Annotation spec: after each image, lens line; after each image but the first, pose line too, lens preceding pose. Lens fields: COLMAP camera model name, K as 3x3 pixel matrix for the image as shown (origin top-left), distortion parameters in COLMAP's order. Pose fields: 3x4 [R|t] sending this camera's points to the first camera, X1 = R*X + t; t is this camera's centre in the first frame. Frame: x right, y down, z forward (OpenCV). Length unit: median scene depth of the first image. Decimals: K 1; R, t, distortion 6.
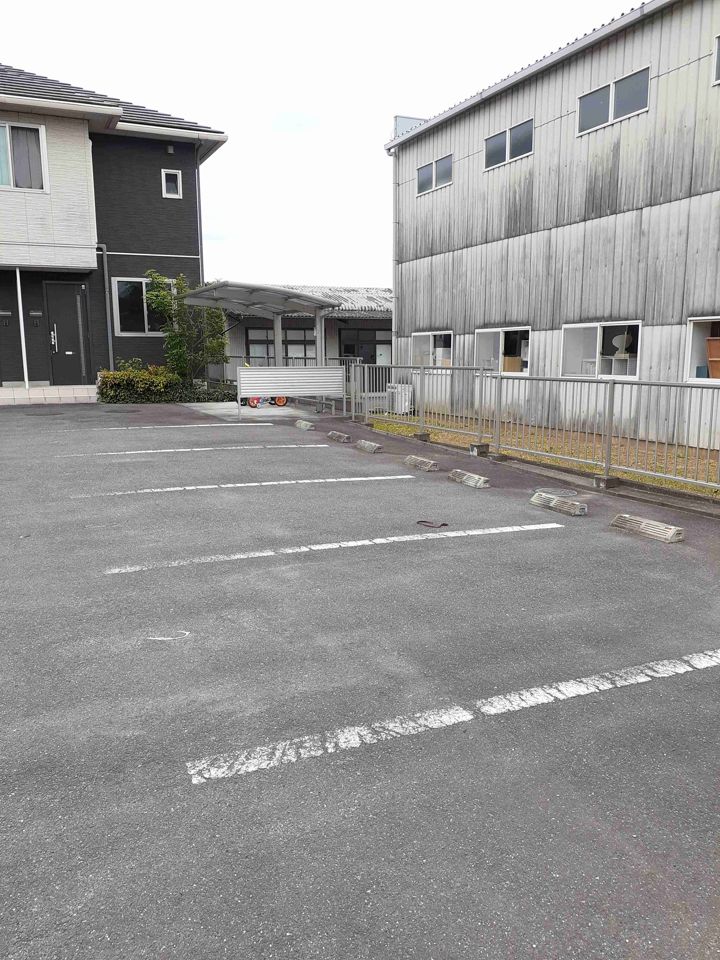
lens RADIAL K [[769.2, 0, 359.8], [0, 769.2, 482.3], [0, 0, 1]] dist [-0.002530, -0.001850]
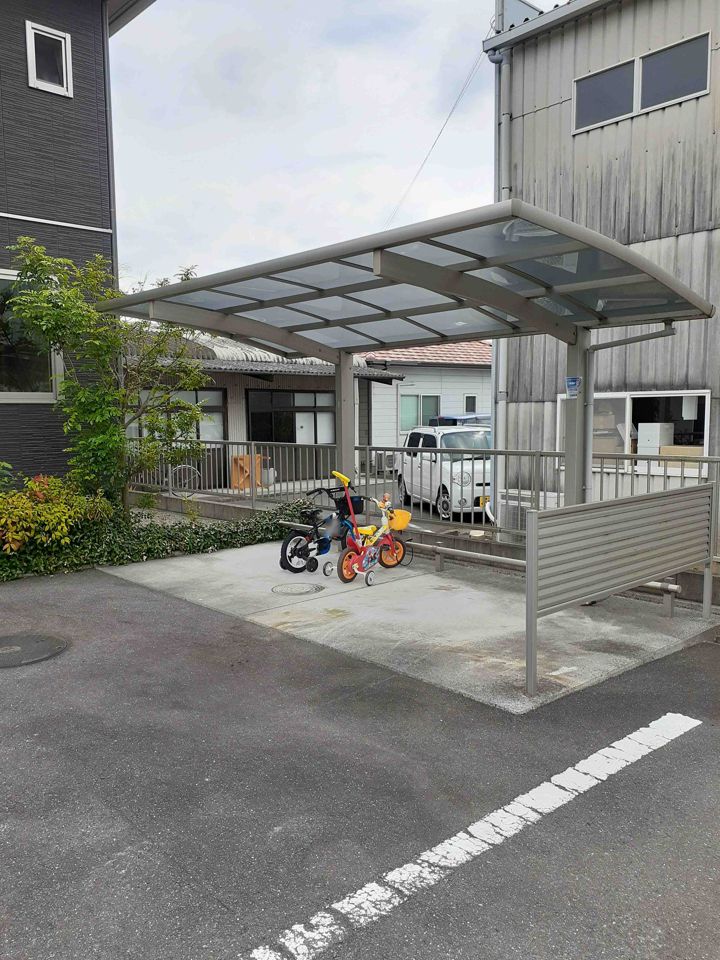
lens RADIAL K [[769.2, 0, 360.6], [0, 769.2, 480.5], [0, 0, 1]] dist [-0.002530, -0.001850]
pose [[0.943937, -0.040326, 0.327653, -0.229389], [0.067453, 0.995132, -0.071848, -0.105977], [-0.323161, 0.089921, 0.942062, 0.549756]]
